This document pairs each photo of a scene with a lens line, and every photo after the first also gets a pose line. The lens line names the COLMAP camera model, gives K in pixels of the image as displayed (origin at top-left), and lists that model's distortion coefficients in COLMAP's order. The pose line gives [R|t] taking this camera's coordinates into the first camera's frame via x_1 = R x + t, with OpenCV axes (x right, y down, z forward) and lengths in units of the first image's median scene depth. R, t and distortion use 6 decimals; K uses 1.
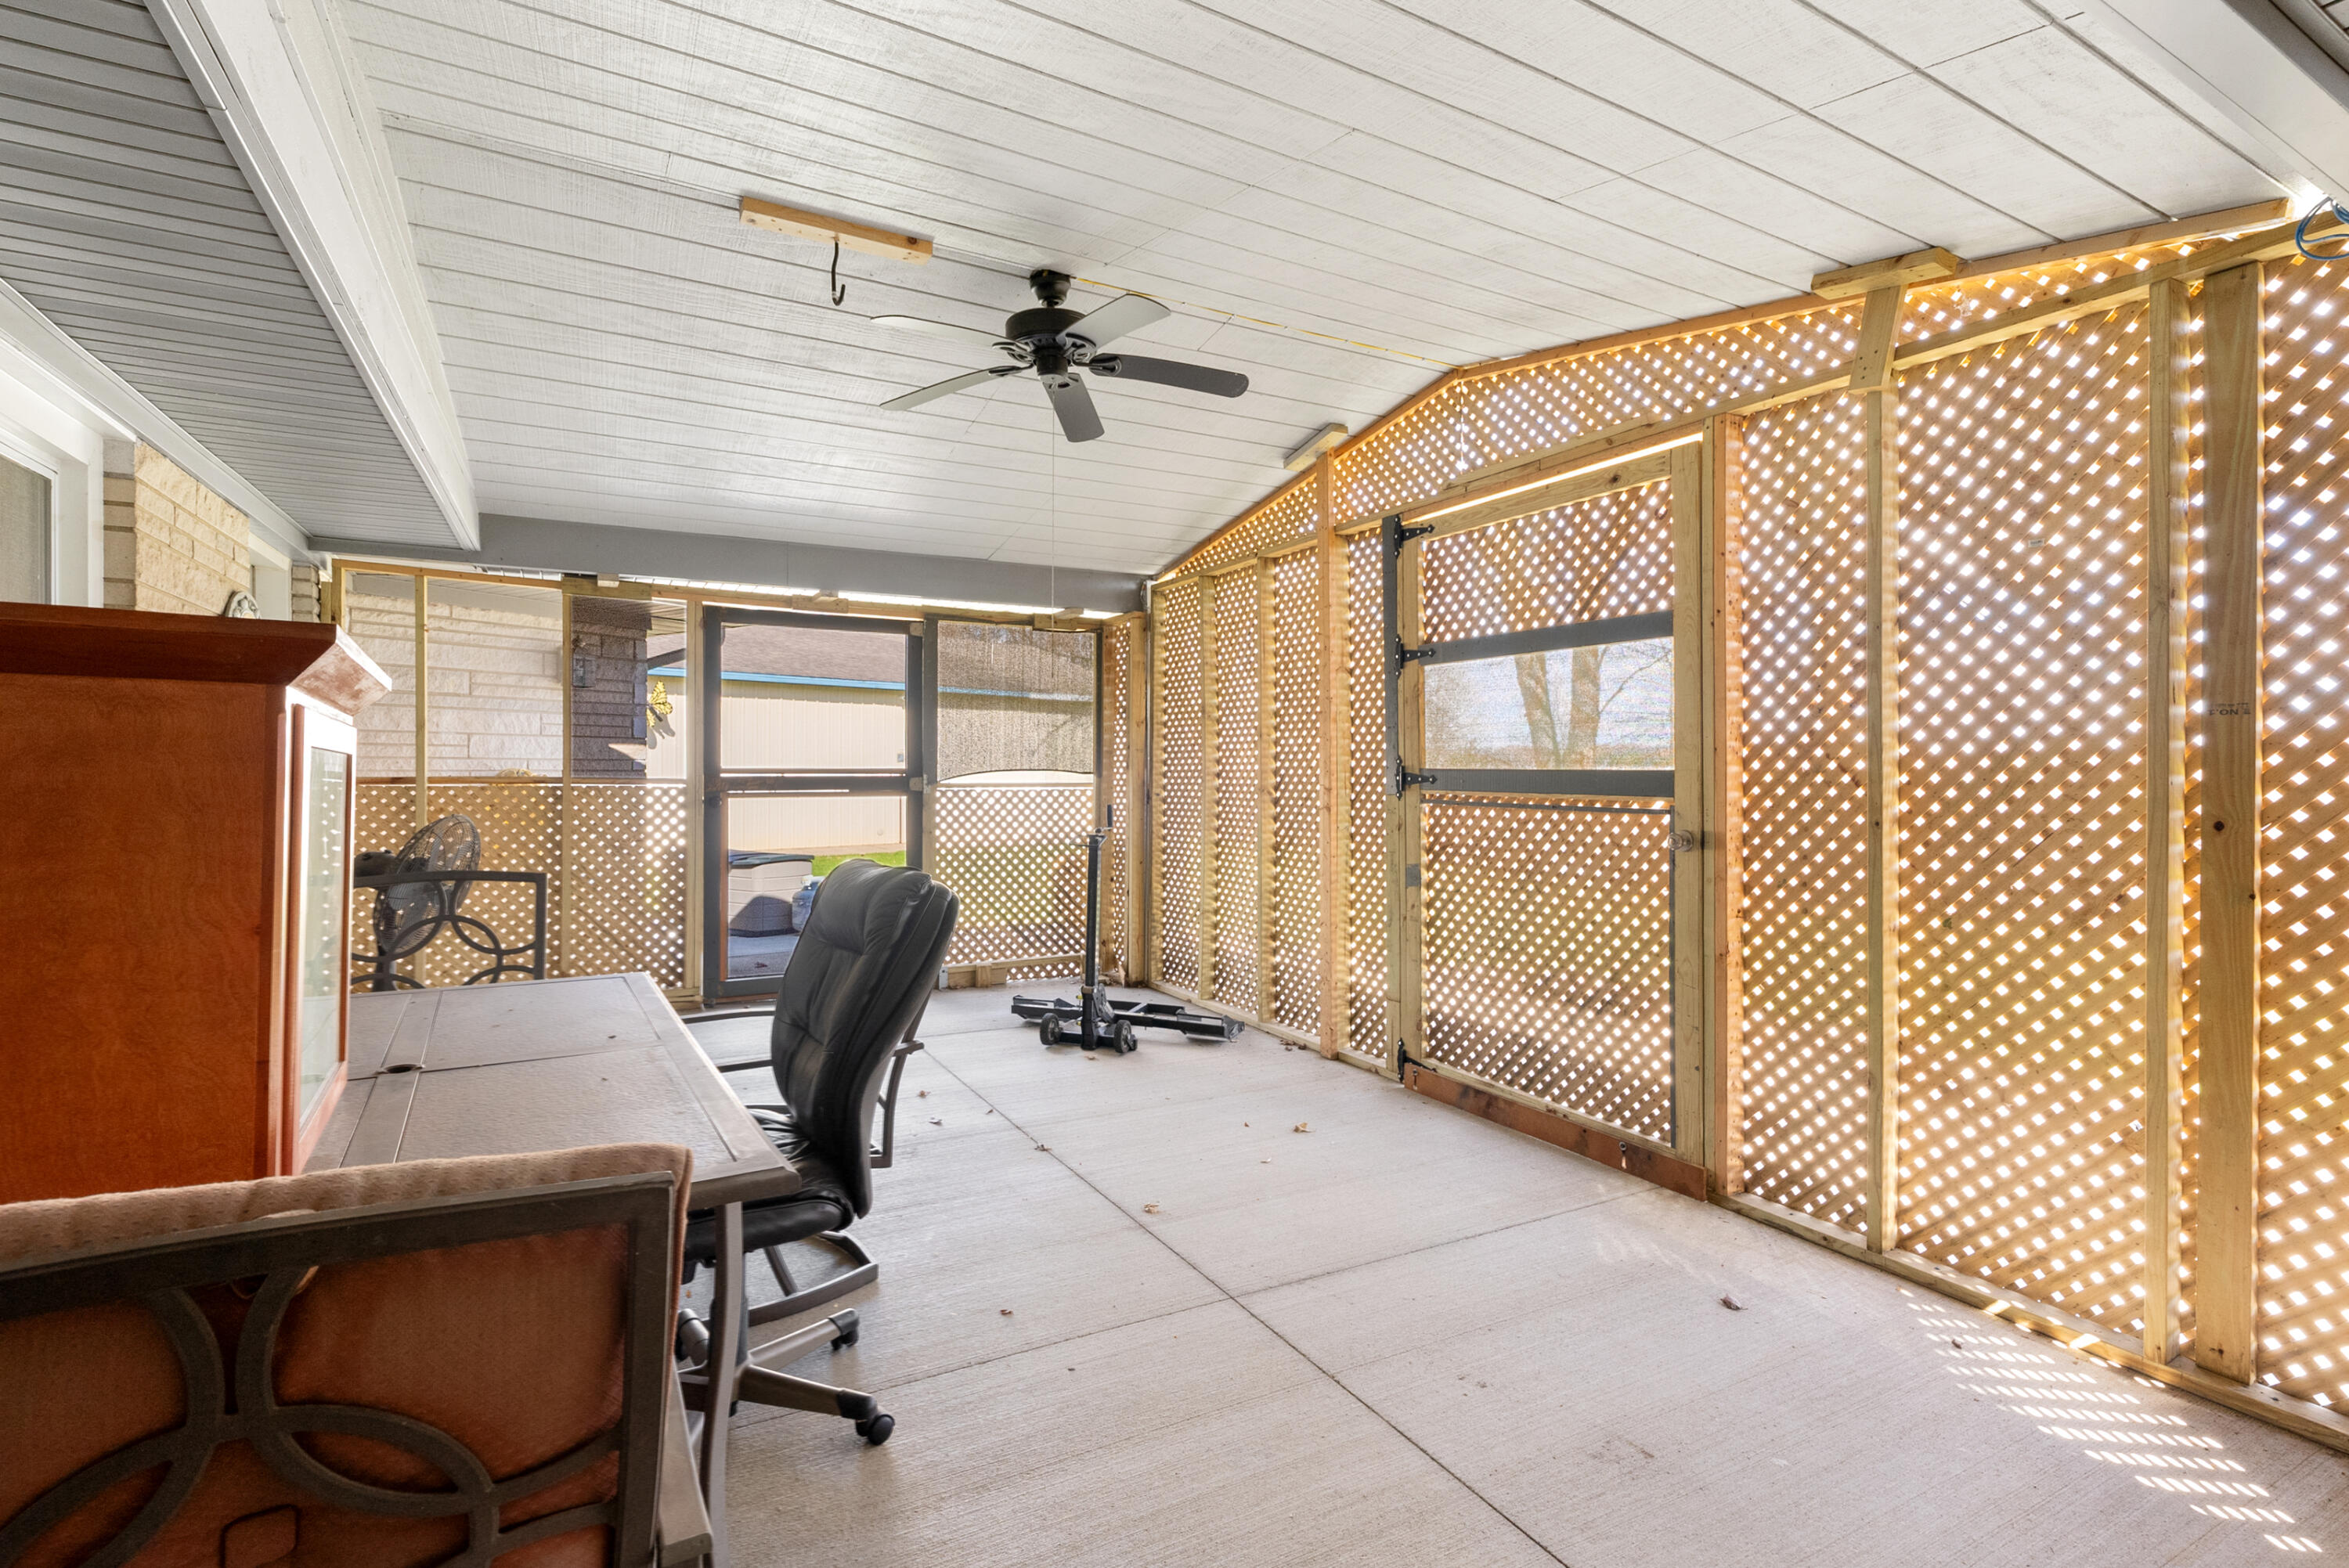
lens RADIAL K [[1064.4, 0, 1167.0], [0, 1064.4, 774.8], [0, 0, 1]] dist [-0.009876, 0.000617]
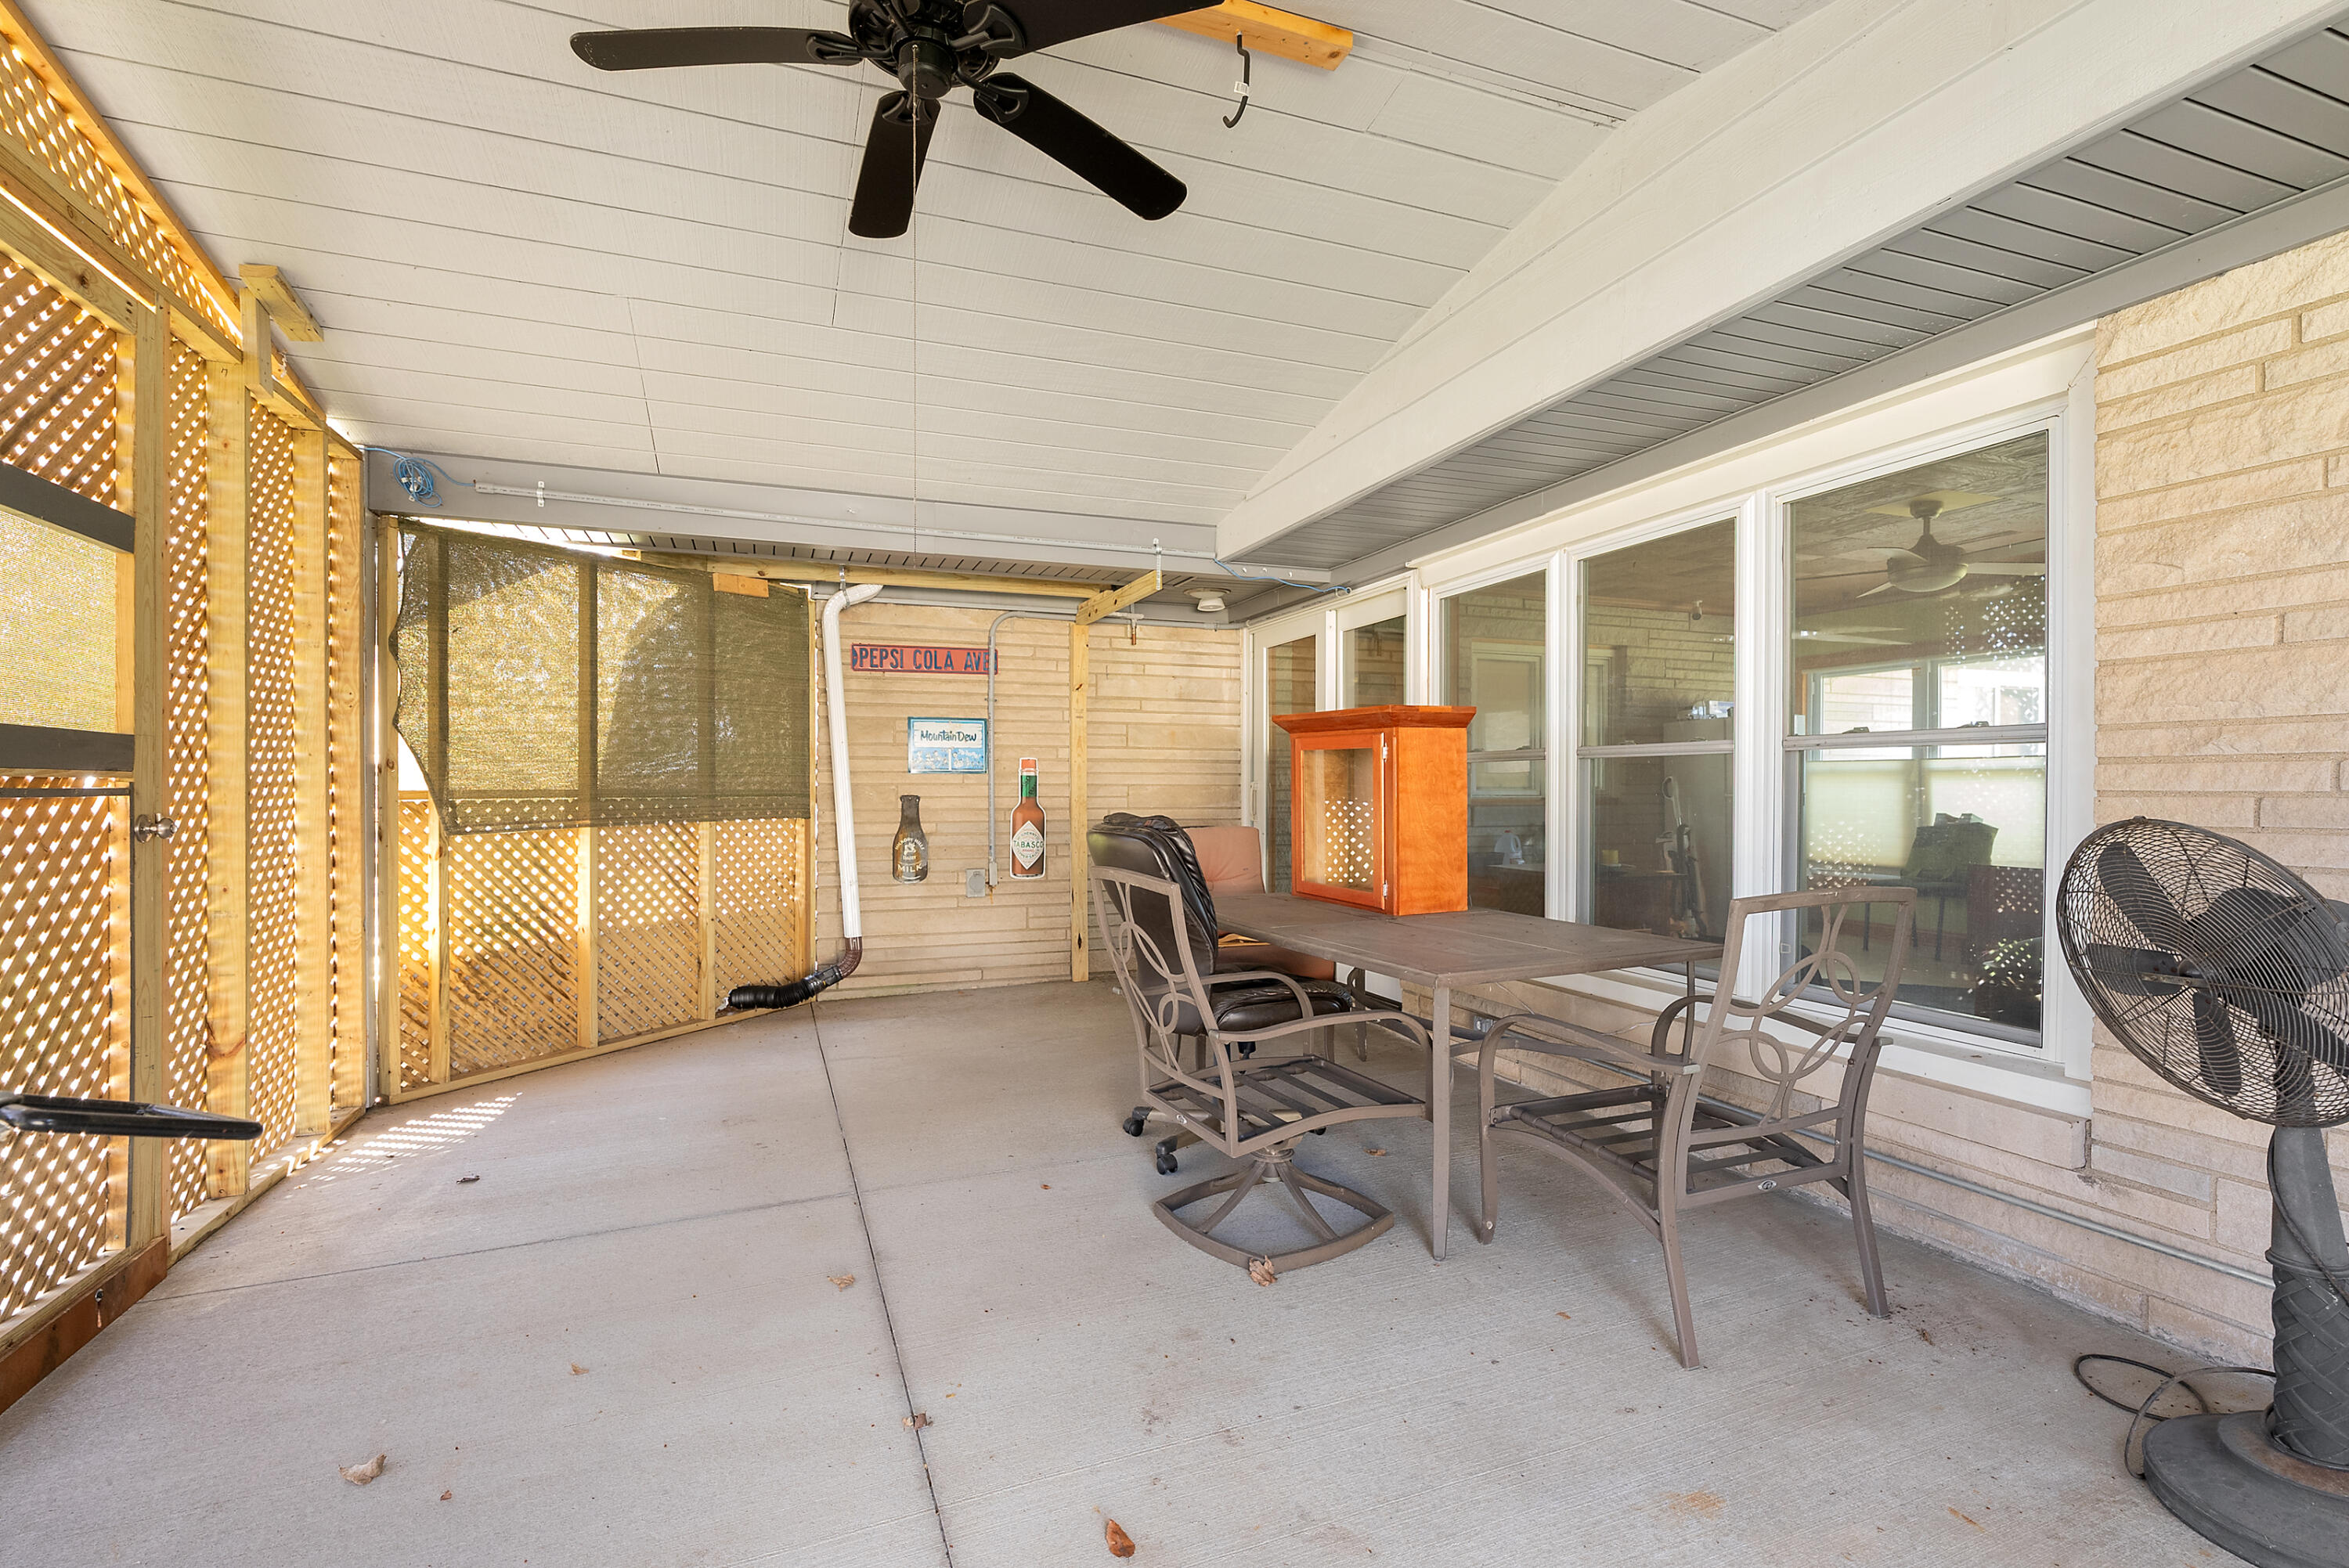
lens RADIAL K [[1064.4, 0, 1171.3], [0, 1064.4, 780.6], [0, 0, 1]] dist [-0.009876, 0.000617]
pose [[-0.991689, -0.000457, 0.128654, -0.445149], [0.000297, 0.999983, 0.005834, 0.029364], [-0.128655, 0.005824, -0.991672, 2.161058]]
